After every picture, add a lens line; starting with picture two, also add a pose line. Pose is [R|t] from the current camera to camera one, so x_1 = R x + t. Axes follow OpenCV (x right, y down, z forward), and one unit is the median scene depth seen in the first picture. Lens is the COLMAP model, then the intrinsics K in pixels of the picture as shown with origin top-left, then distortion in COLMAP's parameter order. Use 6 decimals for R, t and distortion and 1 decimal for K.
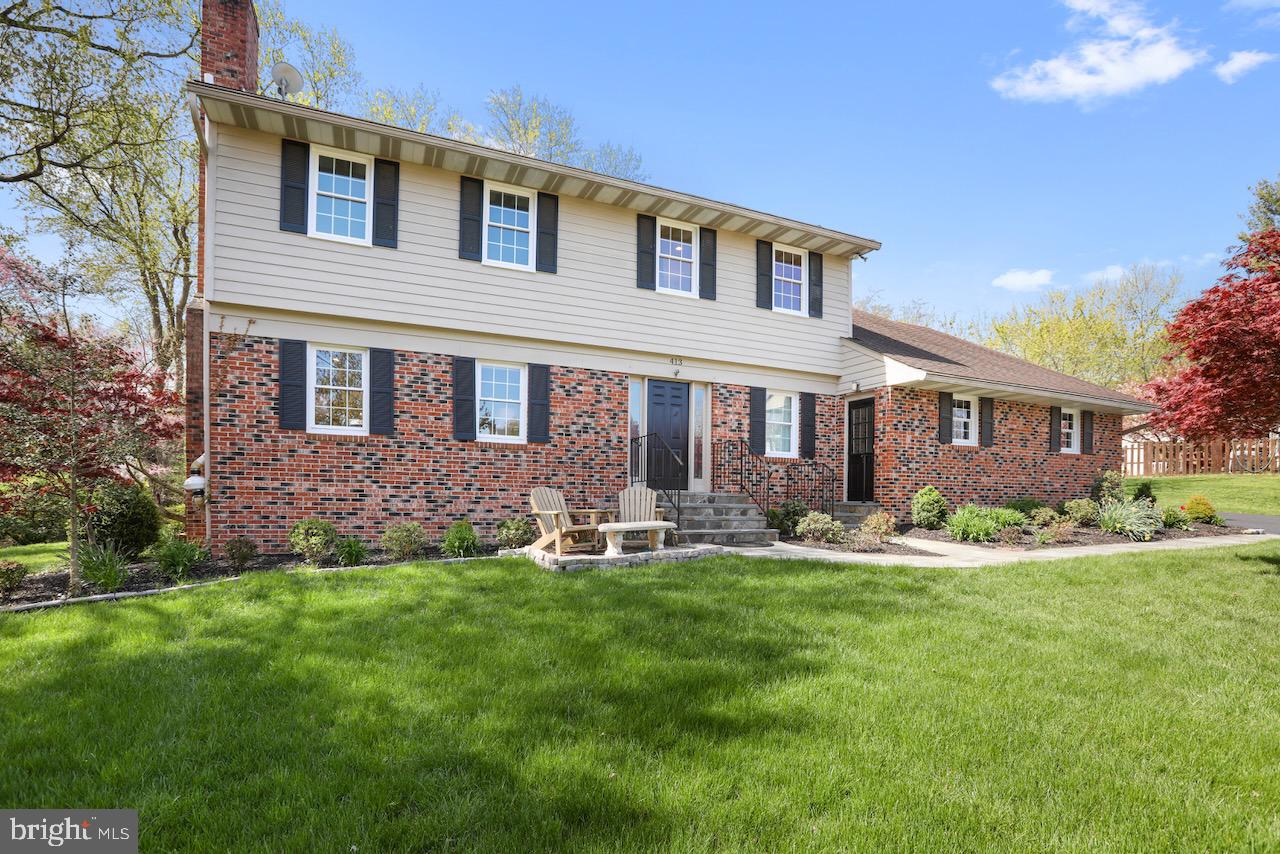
lens RADIAL K [[606.5, 0, 674.0], [0, 606.5, 472.3], [0, 0, 1]] dist [-0.022234, 0.001156]
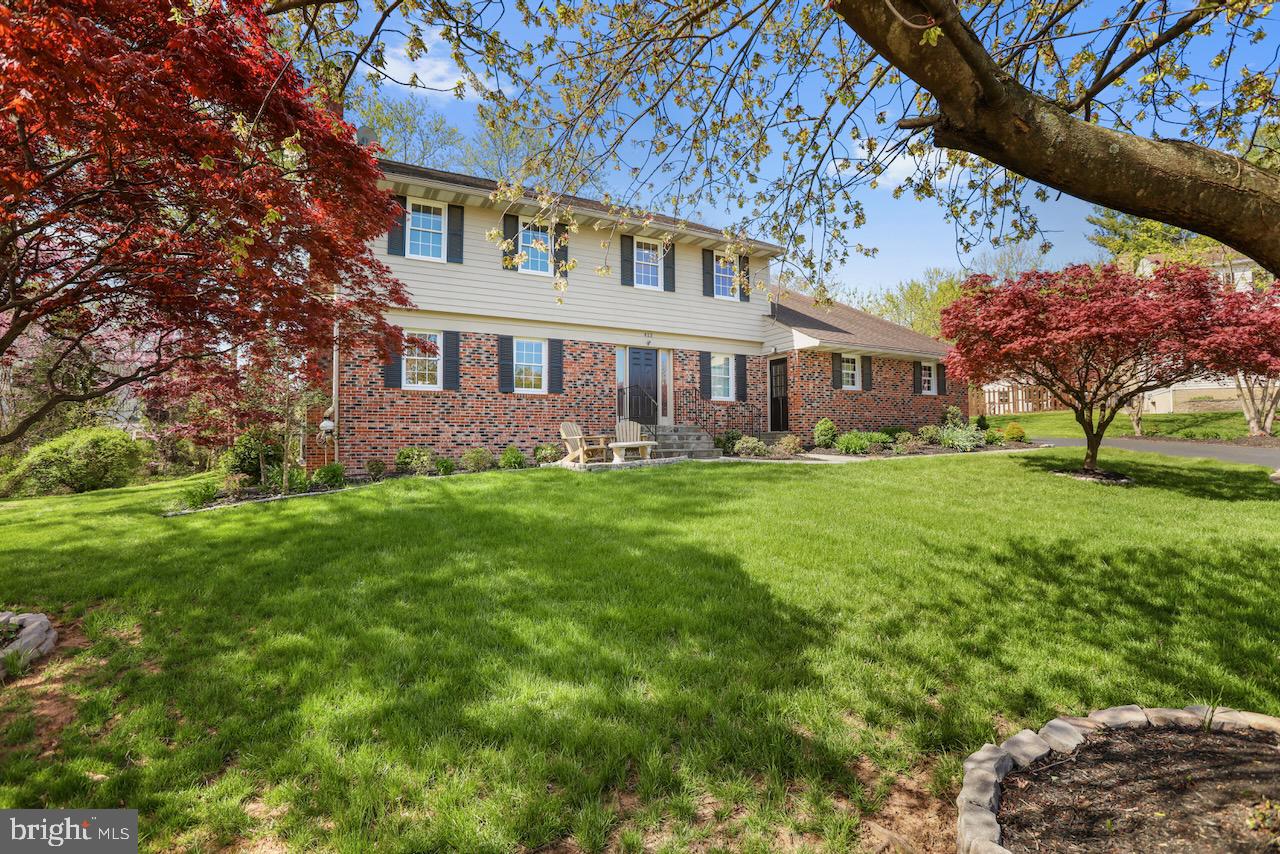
lens RADIAL K [[606.5, 0, 644.7], [0, 606.5, 426.8], [0, 0, 1]] dist [-0.022234, 0.001156]
pose [[0.998526, -0.022535, 0.049385, -0.084766], [0.022516, 0.999746, 0.000941, 0.033703], [-0.049393, 0.000172, 0.998779, -0.449389]]
